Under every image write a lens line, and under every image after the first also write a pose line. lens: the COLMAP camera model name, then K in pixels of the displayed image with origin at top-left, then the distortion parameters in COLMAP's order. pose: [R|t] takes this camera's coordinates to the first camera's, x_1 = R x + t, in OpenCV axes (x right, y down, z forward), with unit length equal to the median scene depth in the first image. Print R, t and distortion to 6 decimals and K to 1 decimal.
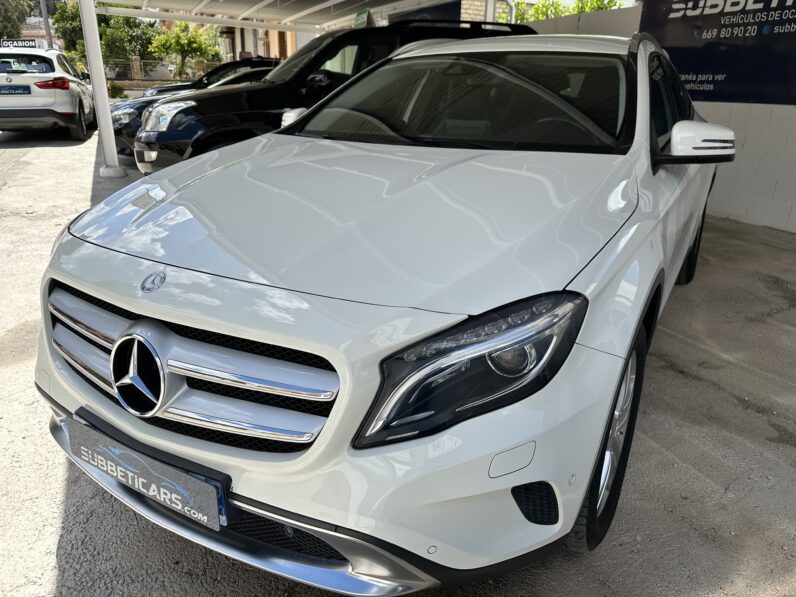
lens RADIAL K [[558.8, 0, 398.0], [0, 558.8, 298.5], [0, 0, 1]] dist [0.000573, -0.006636]
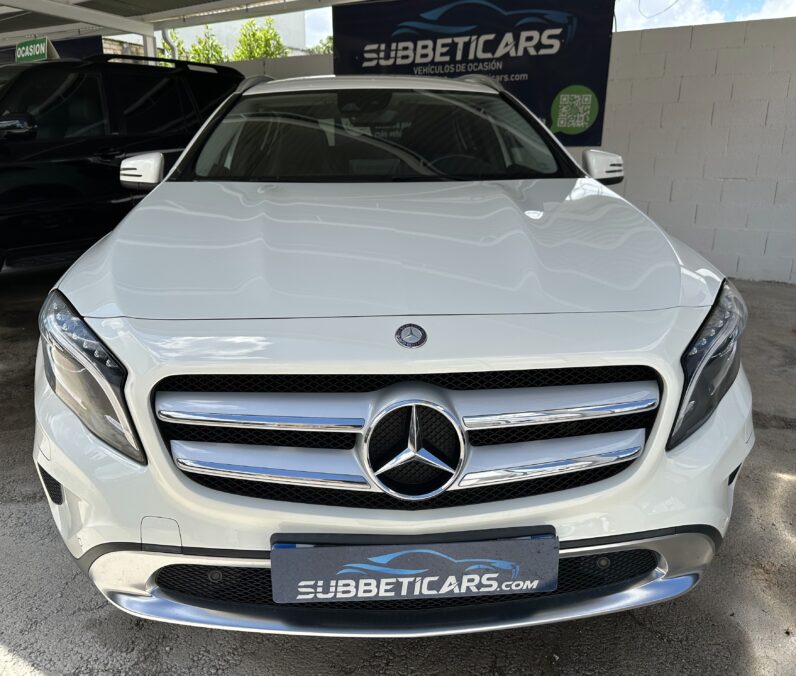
lens RADIAL K [[642.1, 0, 372.3], [0, 642.1, 338.9], [0, 0, 1]] dist [0.035014, -0.065421]
pose [[0.844261, -0.170654, 0.508036, -0.217495], [0.202930, 0.979158, -0.008324, -0.006130], [-0.496027, 0.110123, 0.861295, 0.045208]]
